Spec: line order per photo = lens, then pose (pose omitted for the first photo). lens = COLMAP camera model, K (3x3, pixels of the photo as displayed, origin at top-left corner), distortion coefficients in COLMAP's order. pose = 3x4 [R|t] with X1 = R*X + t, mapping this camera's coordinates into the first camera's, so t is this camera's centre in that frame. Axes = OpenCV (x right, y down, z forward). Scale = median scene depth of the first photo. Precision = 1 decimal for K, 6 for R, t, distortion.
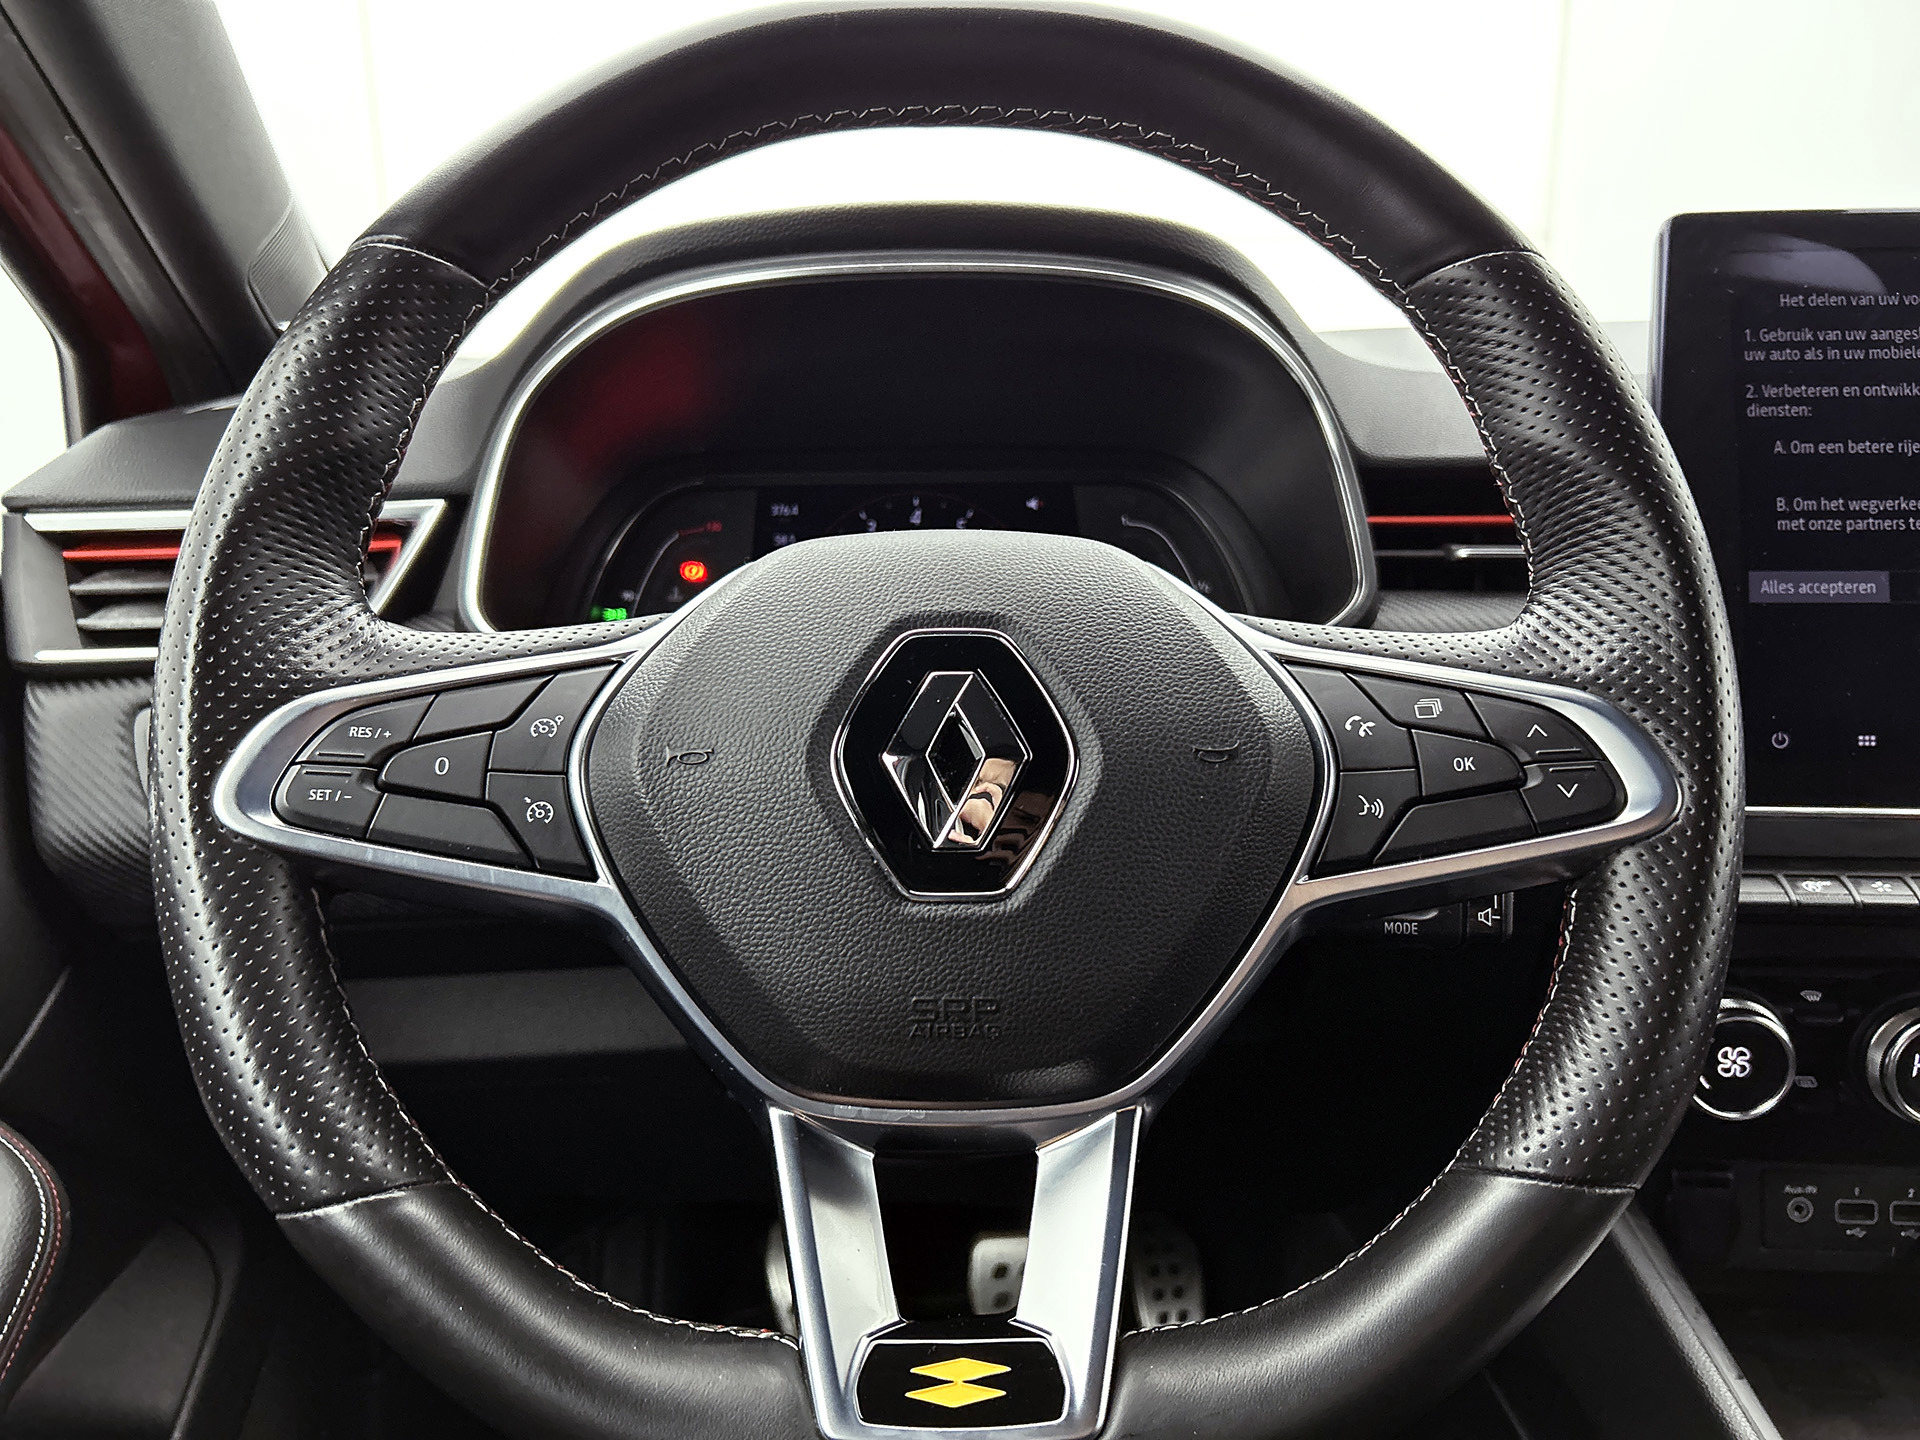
lens RADIAL K [[1482.4, 0, 985.2], [0, 1482.4, 721.7], [0, 0, 1]] dist [0.008593, -0.005483]
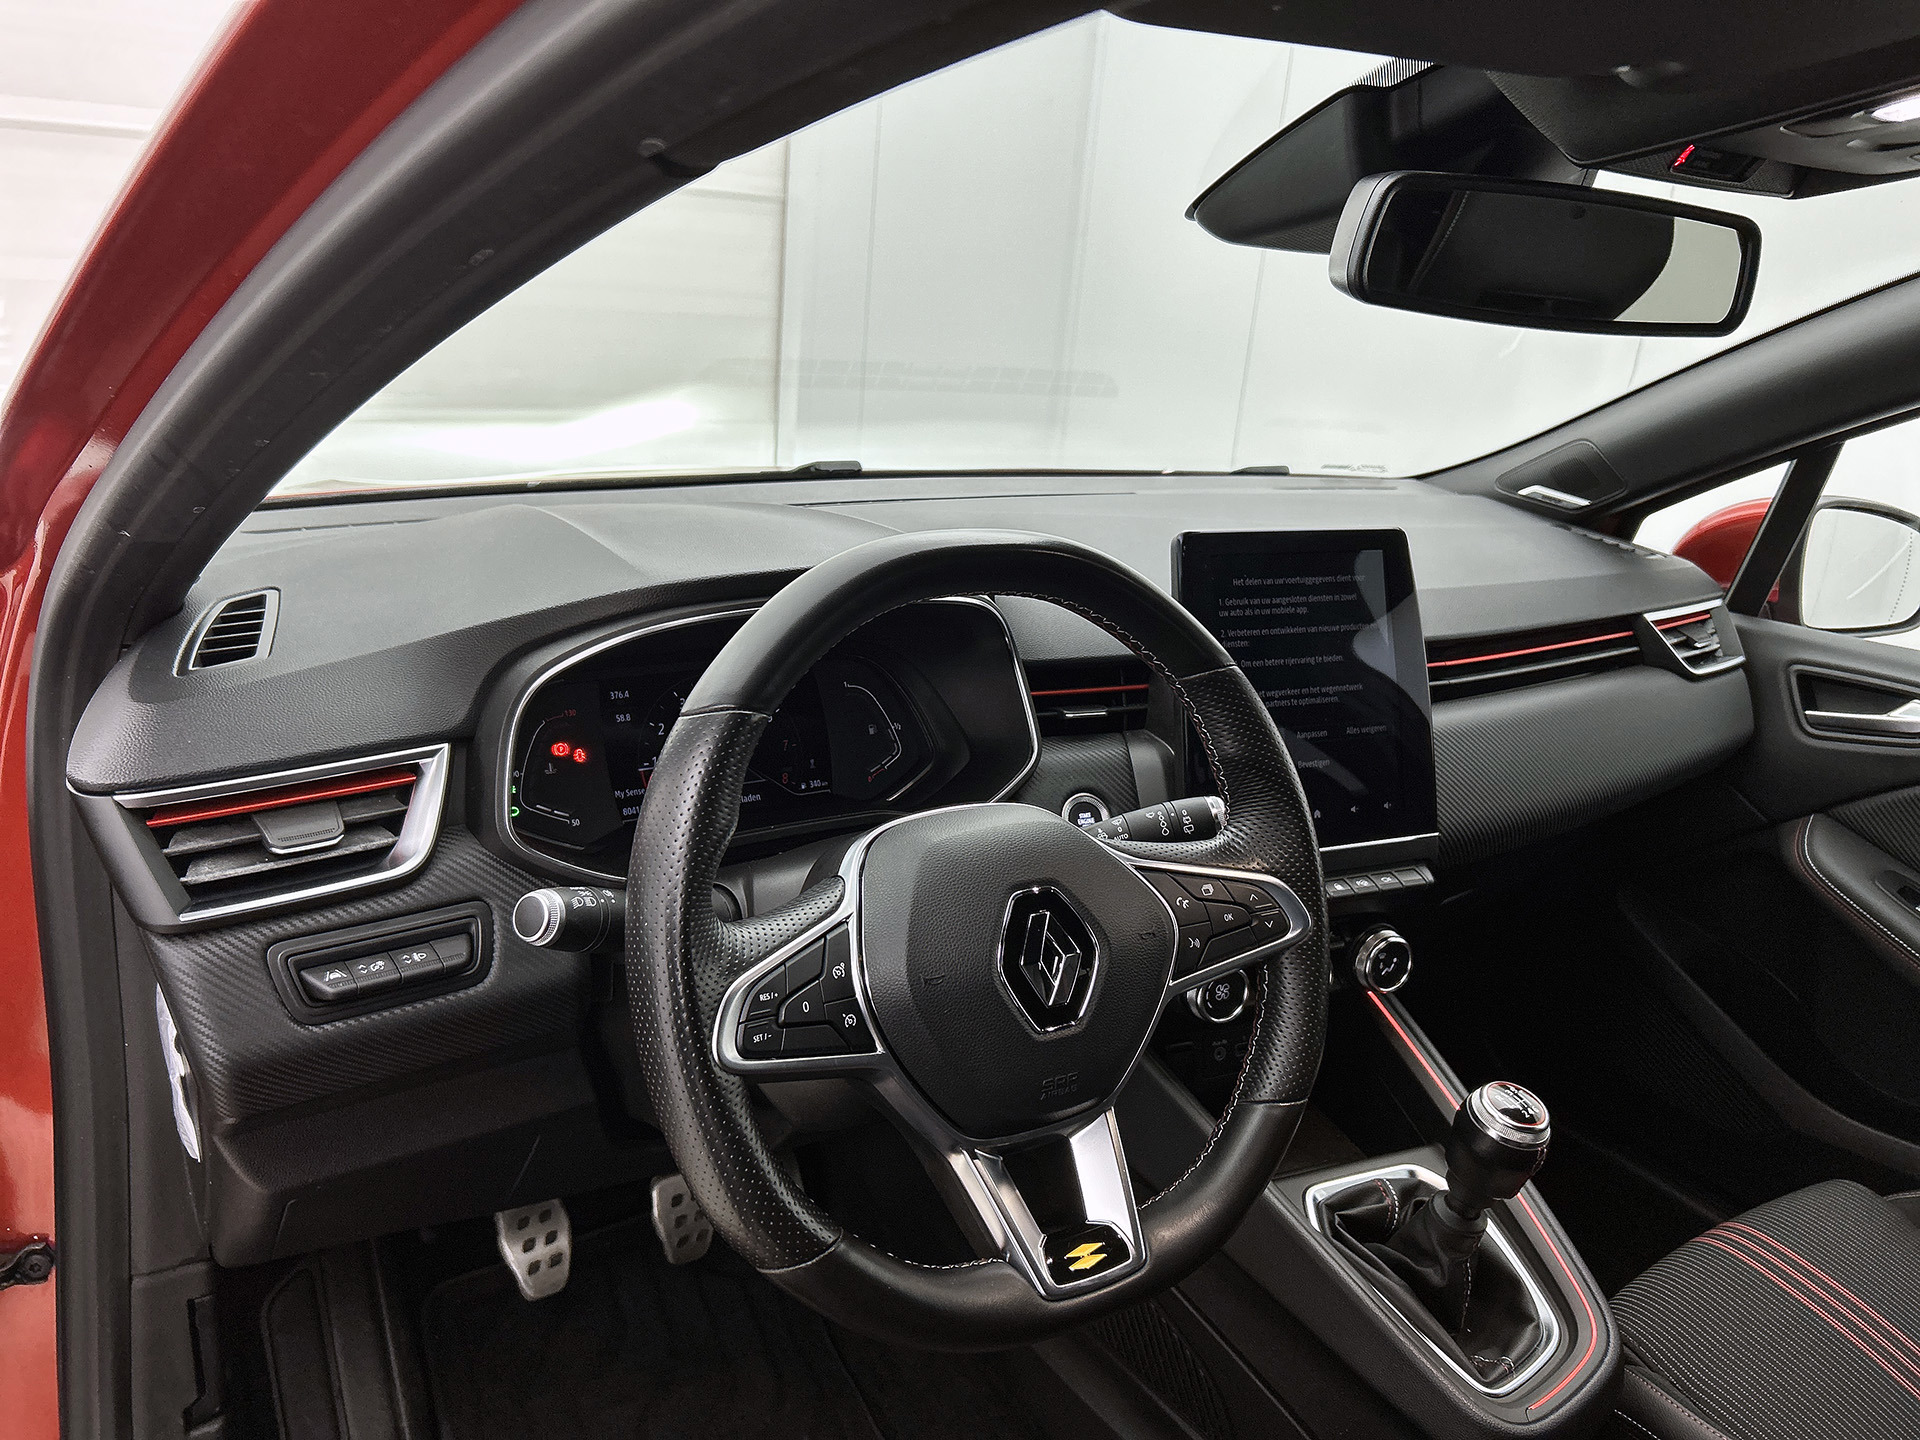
lens RADIAL K [[1437.4, 0, 960.0], [0, 1437.4, 720.0], [0, 0, 1]] dist [0.056843, -0.058122]
pose [[0.861664, -0.083970, 0.500483, -1.001100], [0.037317, 0.994030, 0.102529, -0.468097], [-0.506105, -0.069669, 0.859653, -0.563117]]
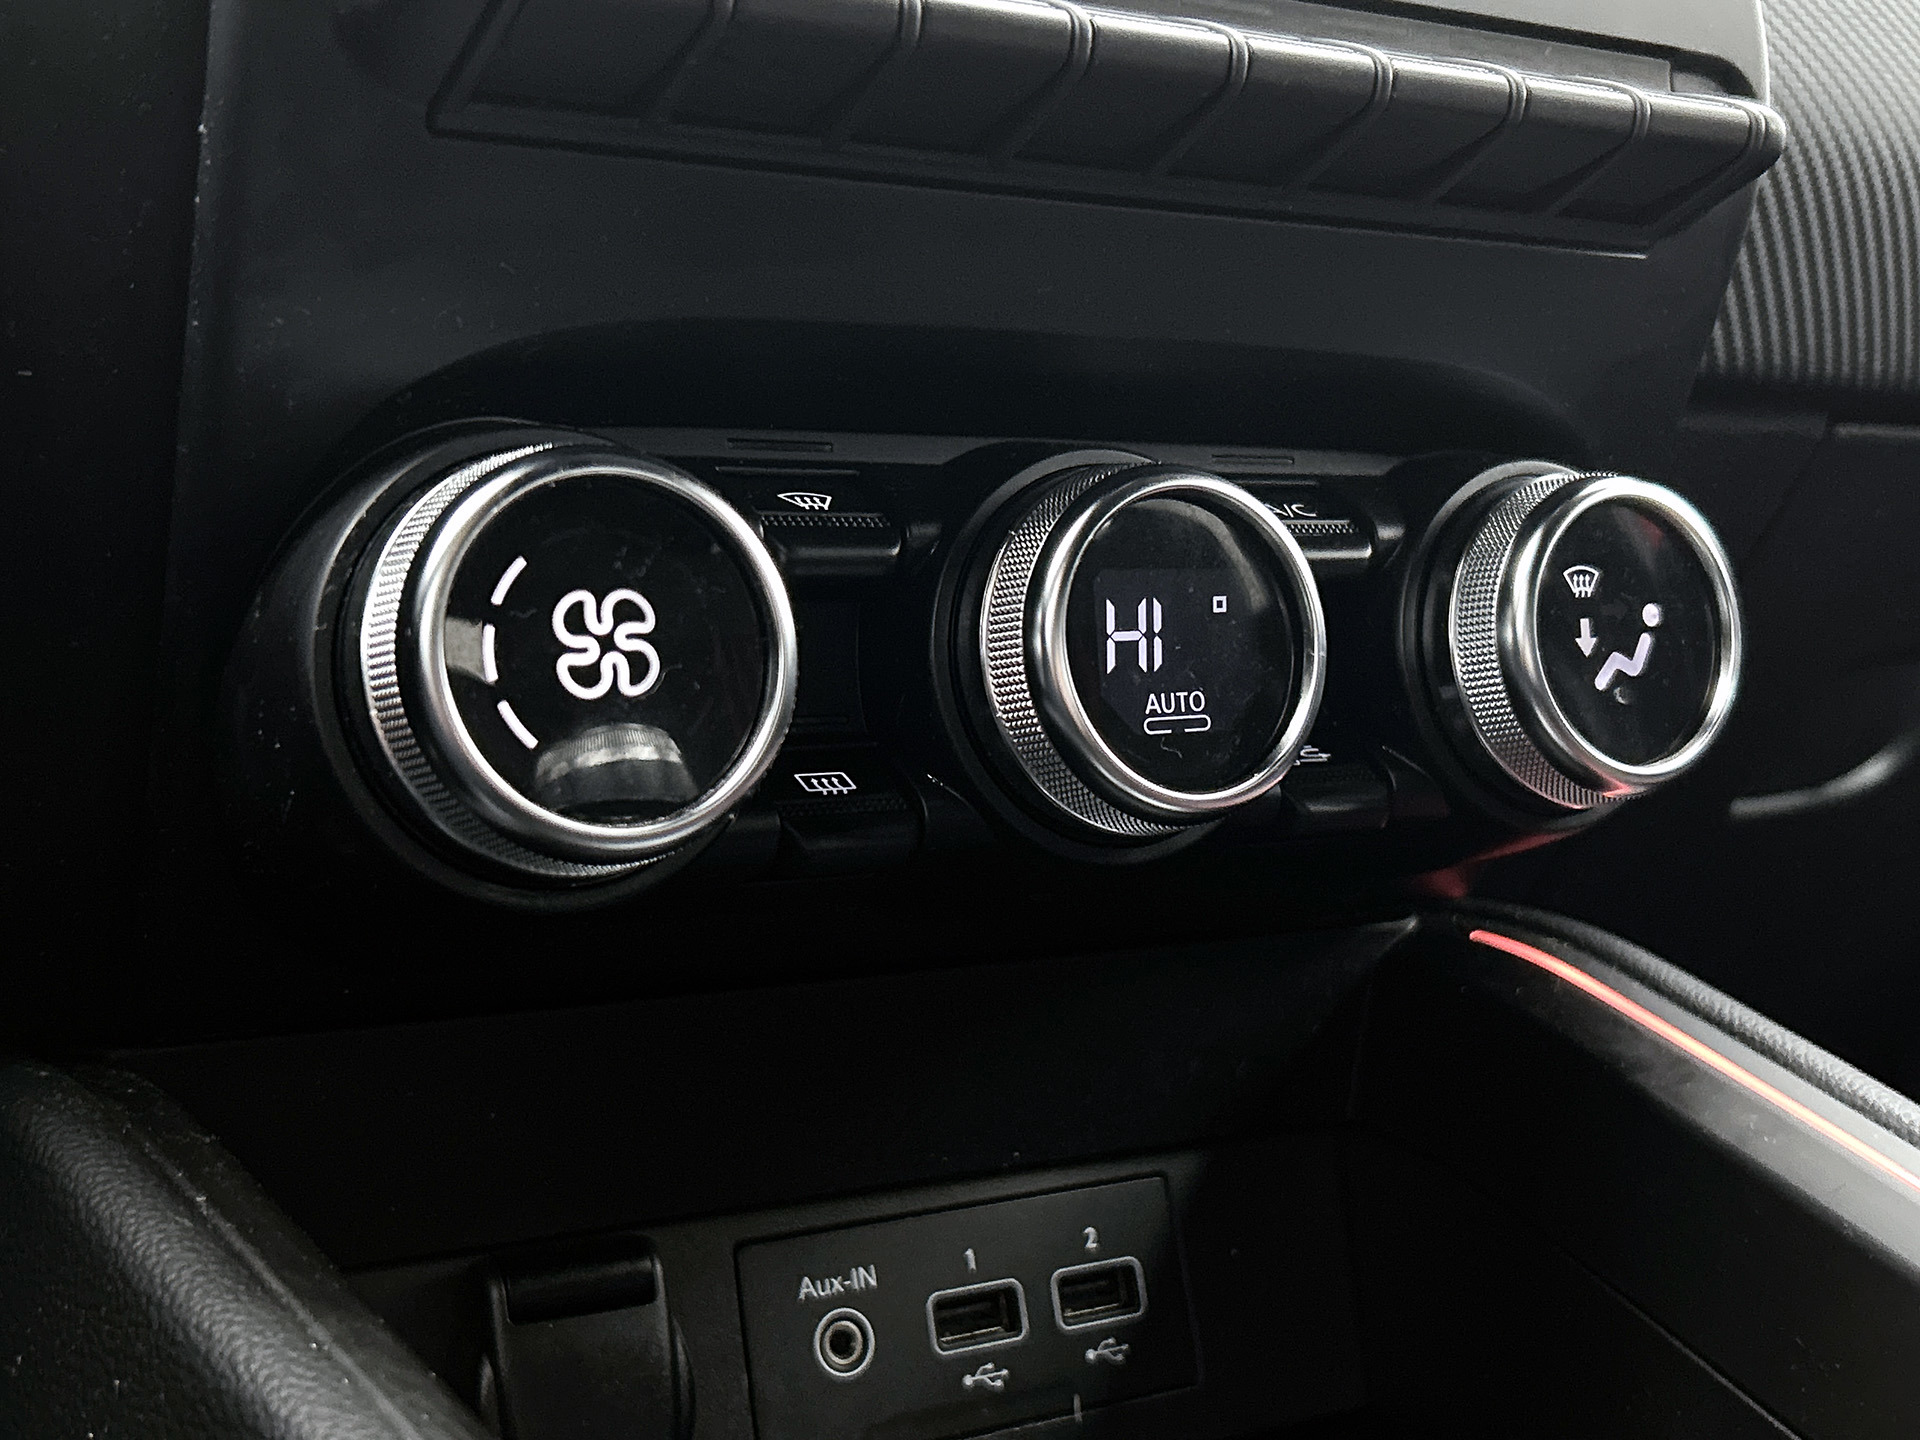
lens RADIAL K [[2275.9, 0, 960.0], [0, 2275.9, 720.0], [0, 0, 1]] dist [0.015535, 0.015183]
pose [[0.806924, -0.014122, 0.590486, 0.458954], [0.137763, 0.976641, -0.164903, 0.485368], [-0.574365, 0.214411, 0.790021, 0.943929]]
